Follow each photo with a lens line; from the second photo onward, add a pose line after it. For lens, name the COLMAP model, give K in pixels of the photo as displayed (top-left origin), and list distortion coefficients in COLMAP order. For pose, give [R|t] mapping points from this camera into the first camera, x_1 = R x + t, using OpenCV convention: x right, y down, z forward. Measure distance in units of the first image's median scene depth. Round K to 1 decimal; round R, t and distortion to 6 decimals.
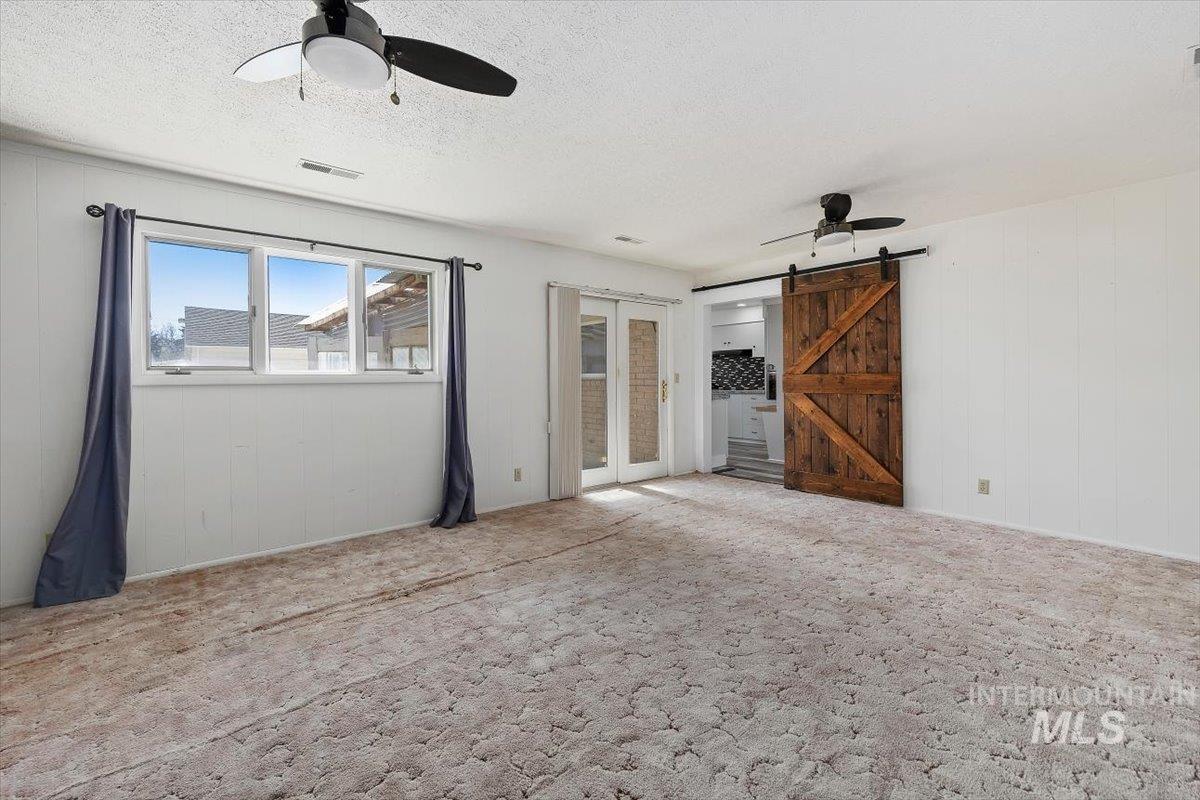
lens RADIAL K [[500.2, 0, 588.6], [0, 500.2, 378.5], [0, 0, 1]] dist [0.000150, 0.000043]
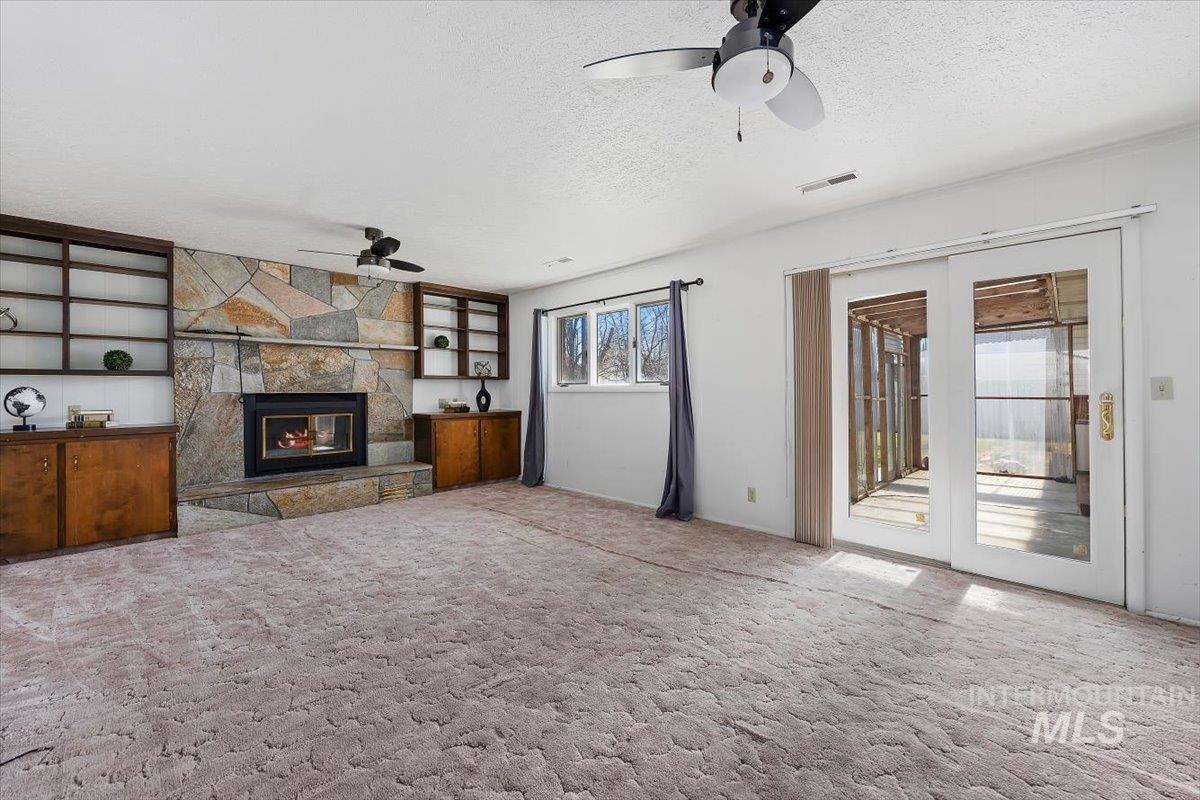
lens RADIAL K [[470.0, 0, 604.1], [0, 470.0, 391.3], [0, 0, 1]] dist [0.000886, 0.000175]
pose [[0.119262, 0.008106, -0.992830, 0.694191], [0.006182, 0.999941, 0.008906, -0.003640], [0.992844, -0.007200, 0.119205, 0.644979]]
